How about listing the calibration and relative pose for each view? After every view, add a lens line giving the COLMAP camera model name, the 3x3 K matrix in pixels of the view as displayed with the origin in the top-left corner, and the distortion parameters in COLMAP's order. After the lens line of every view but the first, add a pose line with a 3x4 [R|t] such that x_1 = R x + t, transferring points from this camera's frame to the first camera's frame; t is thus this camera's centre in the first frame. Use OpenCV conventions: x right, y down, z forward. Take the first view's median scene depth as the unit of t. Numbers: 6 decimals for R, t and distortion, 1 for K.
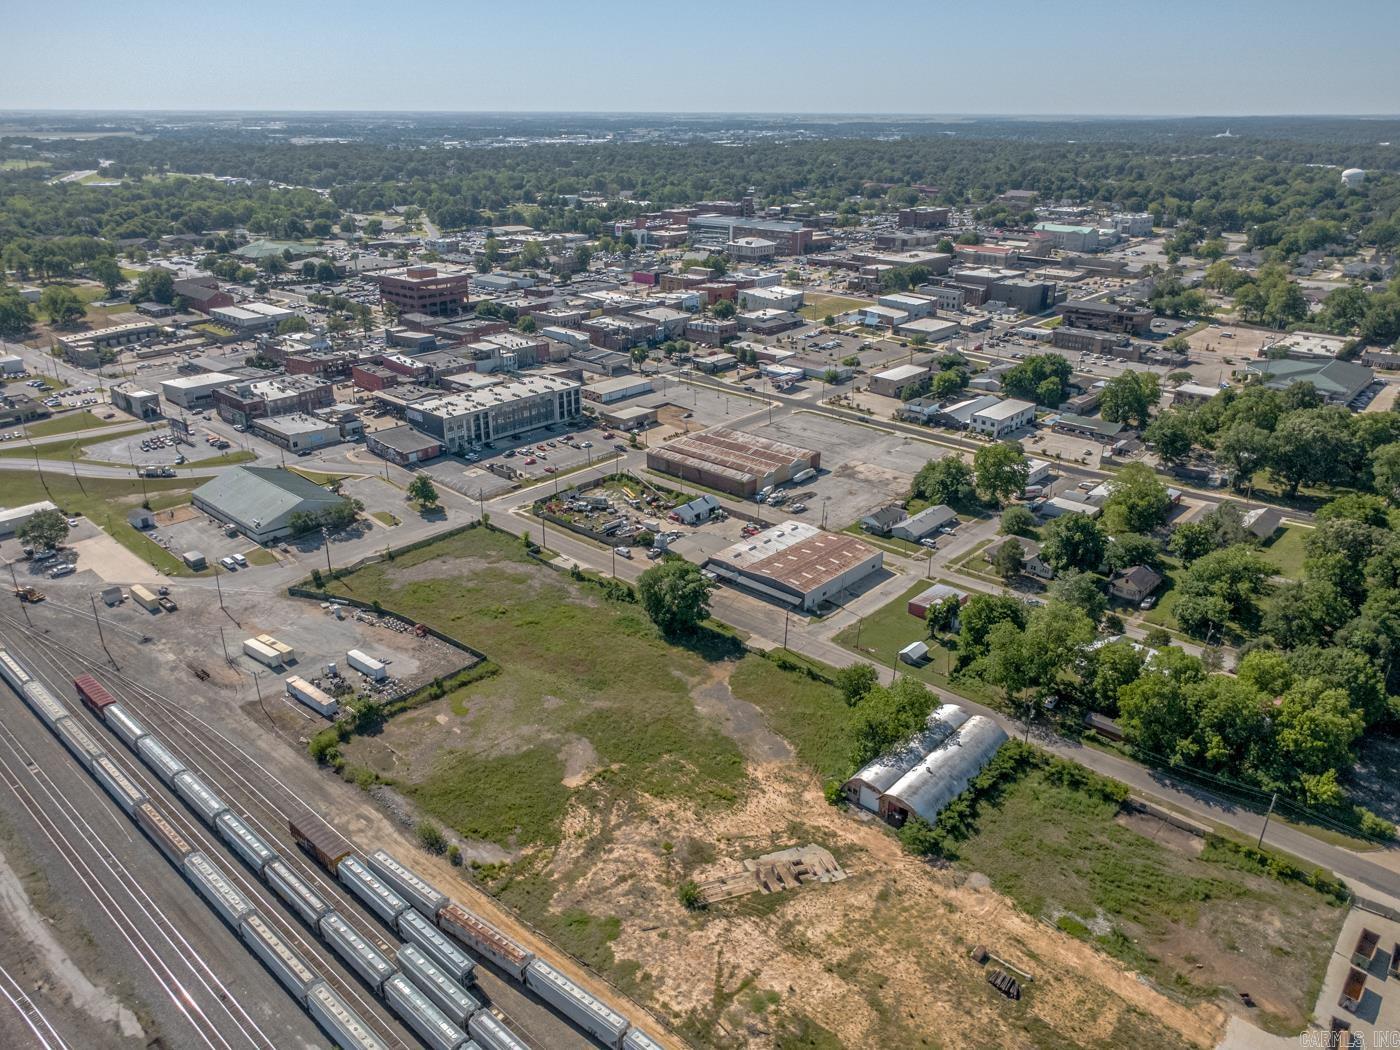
lens RADIAL K [[1007.0, 0, 700.0], [0, 1007.0, 525.0], [0, 0, 1]] dist [0.000921, 0.005290]
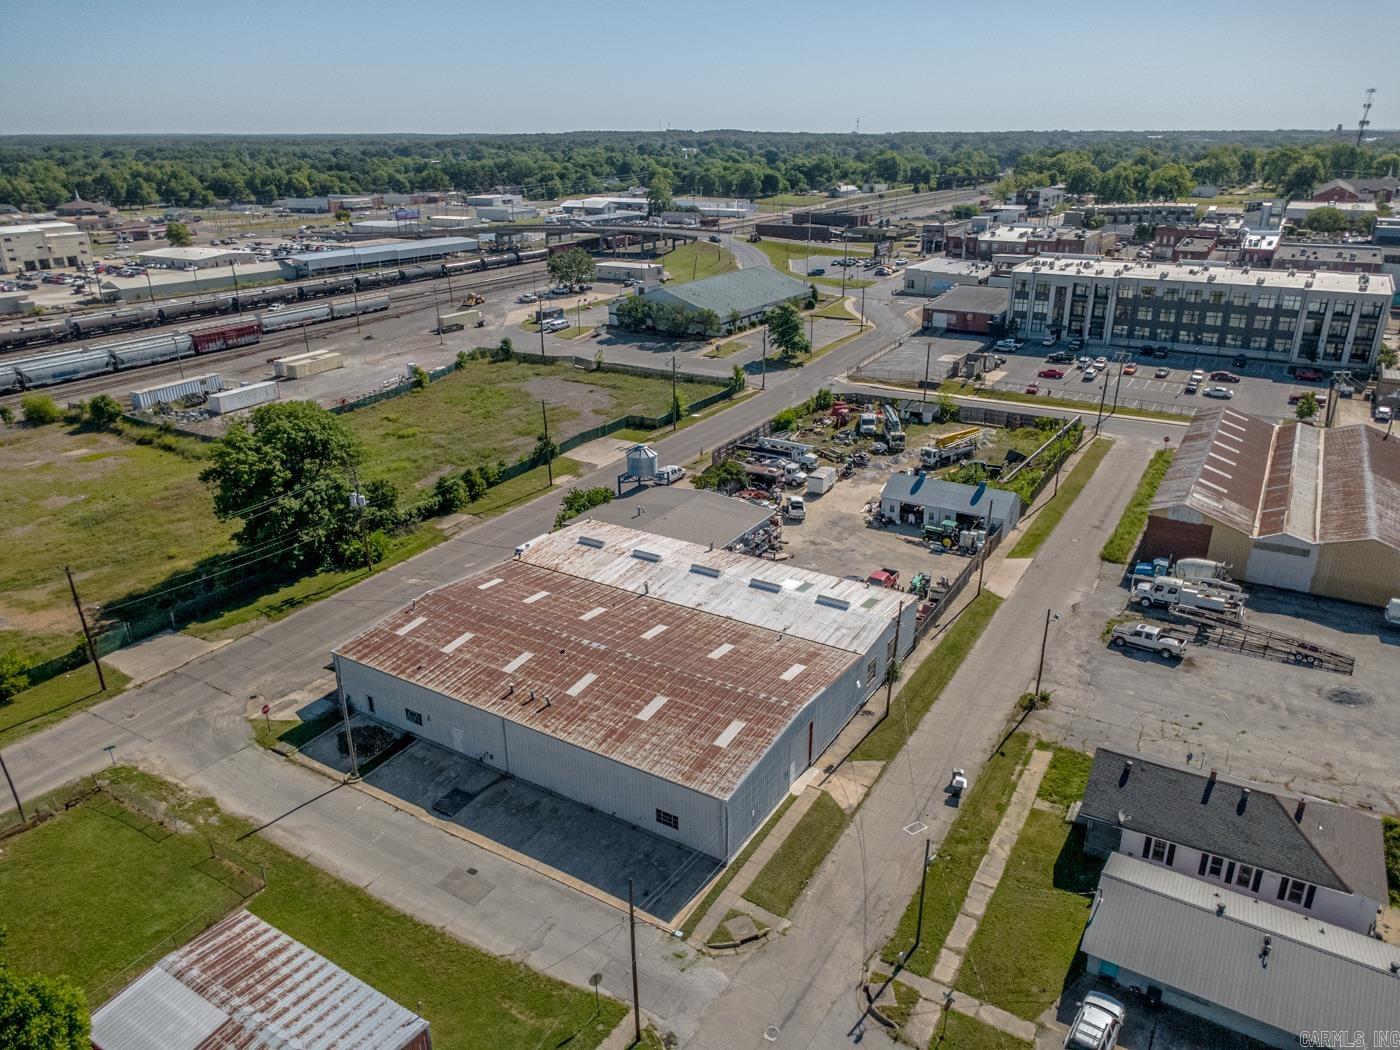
lens RADIAL K [[984.0, 0, 700.0], [0, 984.0, 525.0], [0, 0, 1]] dist [0.005317, -0.002364]
pose [[0.183972, 0.360196, -0.914556, 0.299837], [-0.369544, 0.887523, 0.275211, -0.071332], [0.910819, 0.287337, 0.296387, 0.770308]]
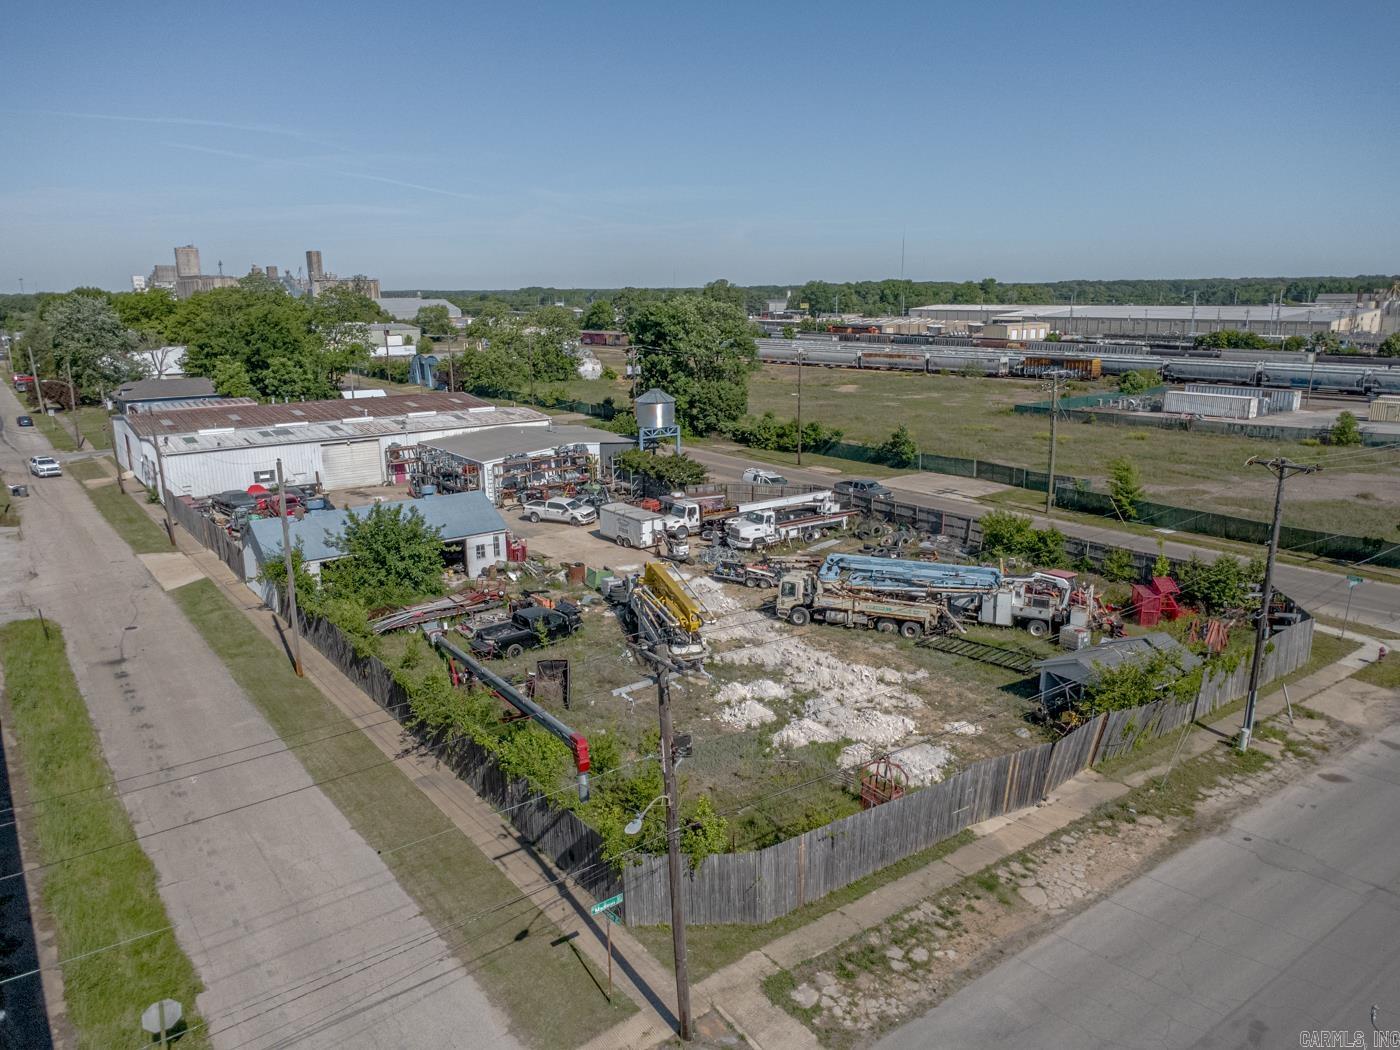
lens RADIAL K [[984.0, 0, 700.0], [0, 984.0, 525.0], [0, 0, 1]] dist [0.005317, -0.002364]
pose [[-0.980652, -0.040438, 0.191538, -0.099604], [0.080169, 0.809663, 0.581394, -0.122306], [-0.178592, 0.585501, -0.790755, 1.085968]]
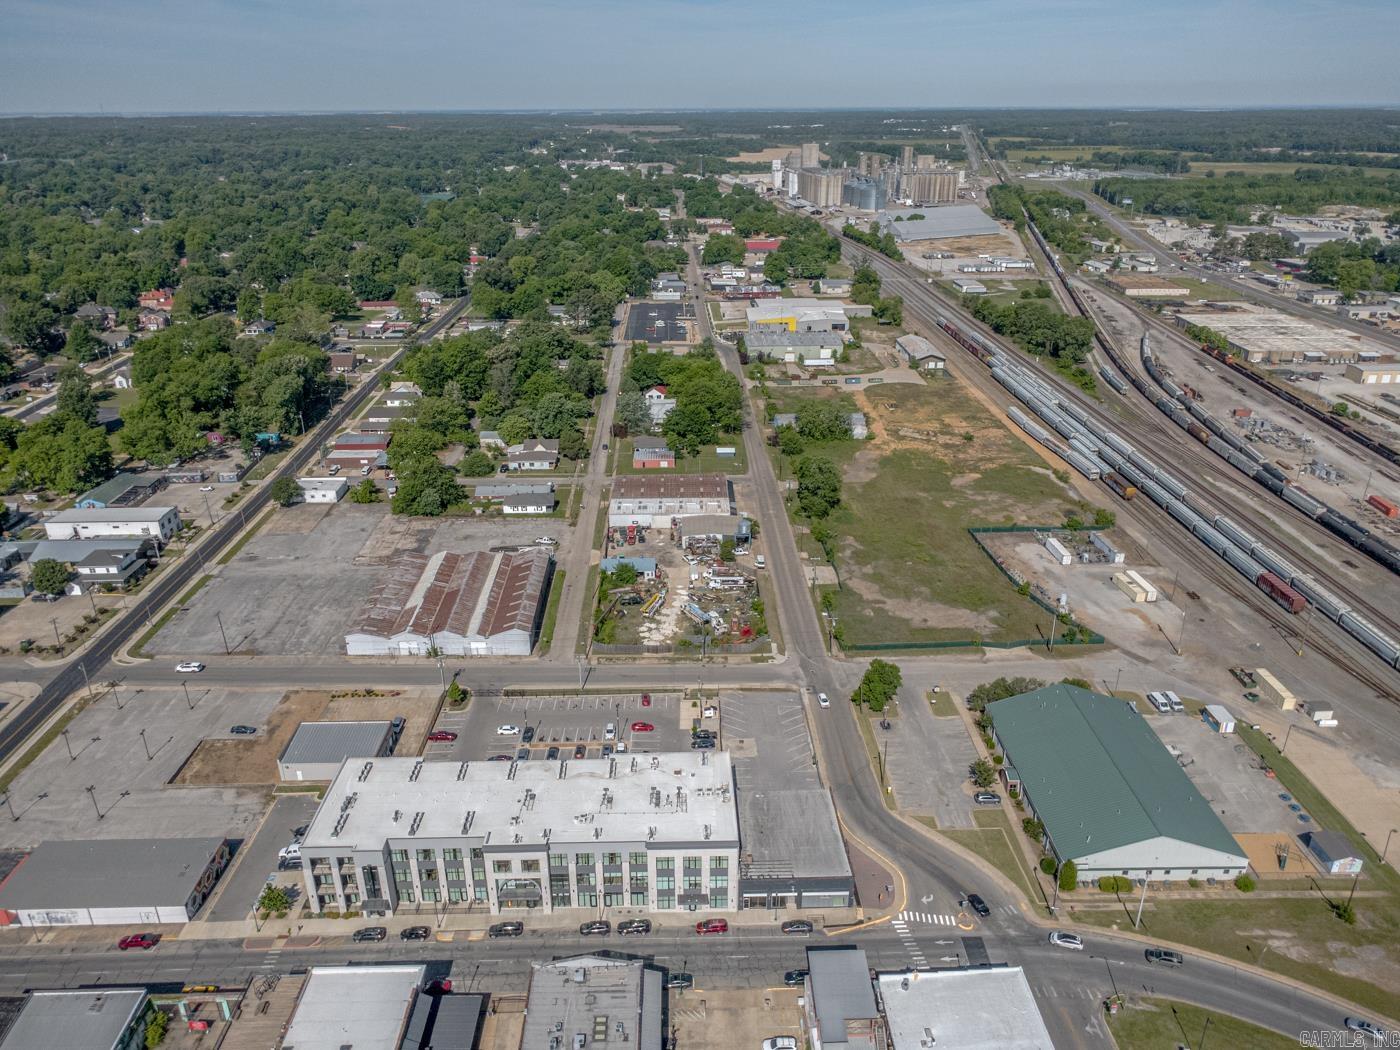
lens RADIAL K [[984.0, 0, 700.0], [0, 984.0, 525.0], [0, 0, 1]] dist [0.005317, -0.002364]
pose [[-0.687637, -0.287488, 0.666713, -0.569044], [0.281115, 0.741226, 0.609556, -0.513762], [-0.669425, 0.606576, -0.428878, 1.235720]]
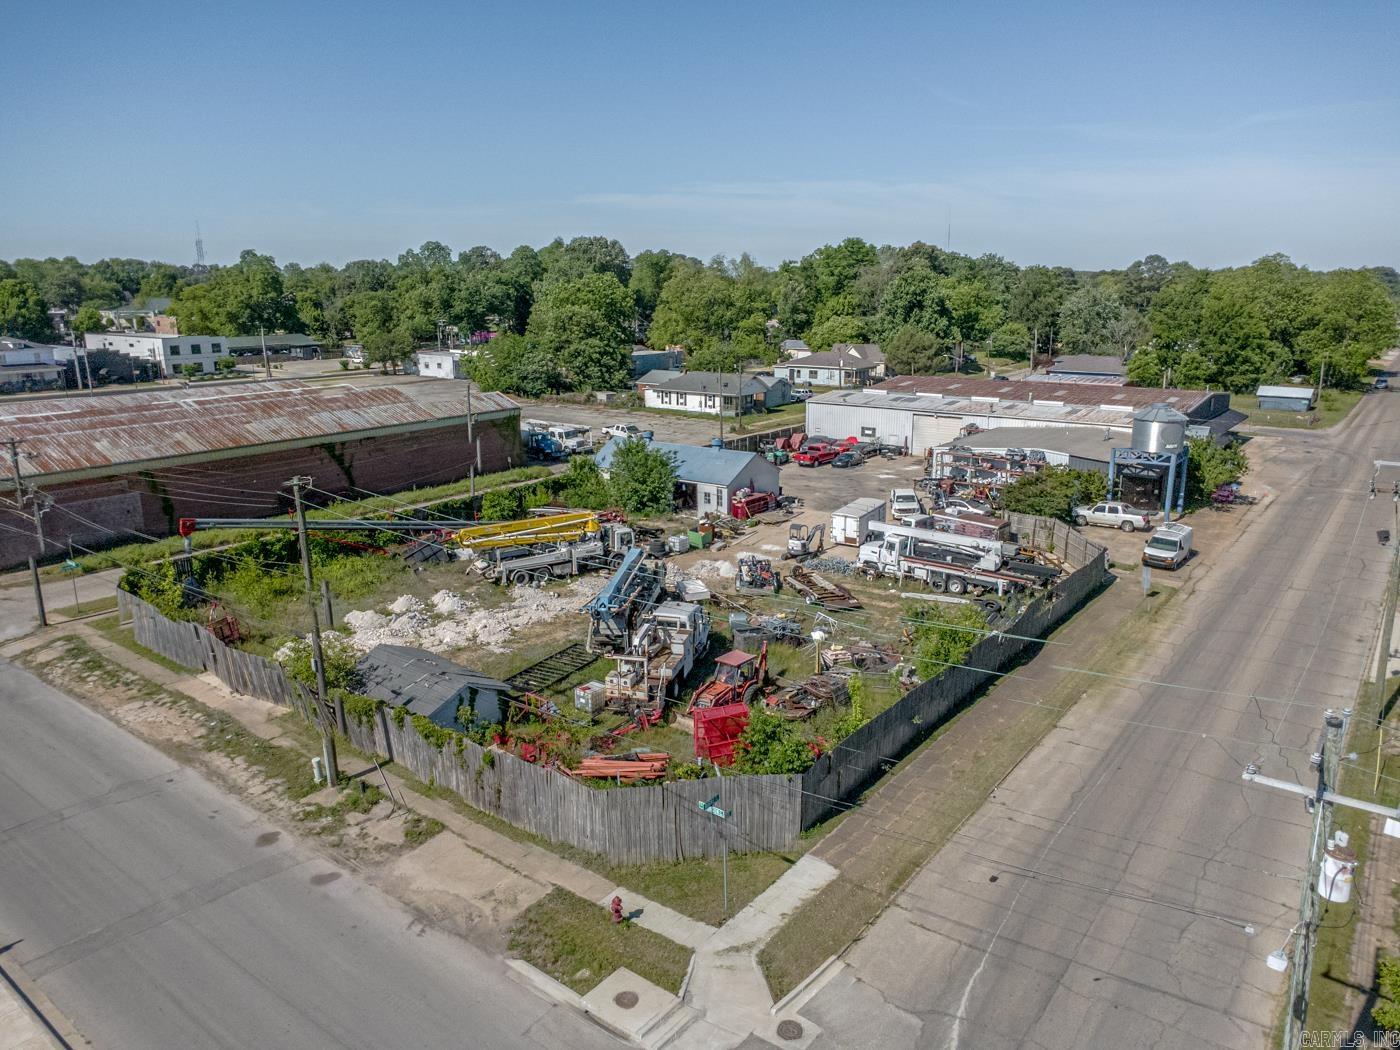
lens RADIAL K [[984.0, 0, 700.0], [0, 984.0, 525.0], [0, 0, 1]] dist [0.005317, -0.002364]
pose [[-0.085853, -0.243004, 0.966218, -0.242008], [0.388697, 0.884780, 0.257060, -0.065376], [-0.917357, 0.397635, 0.018494, 0.947515]]
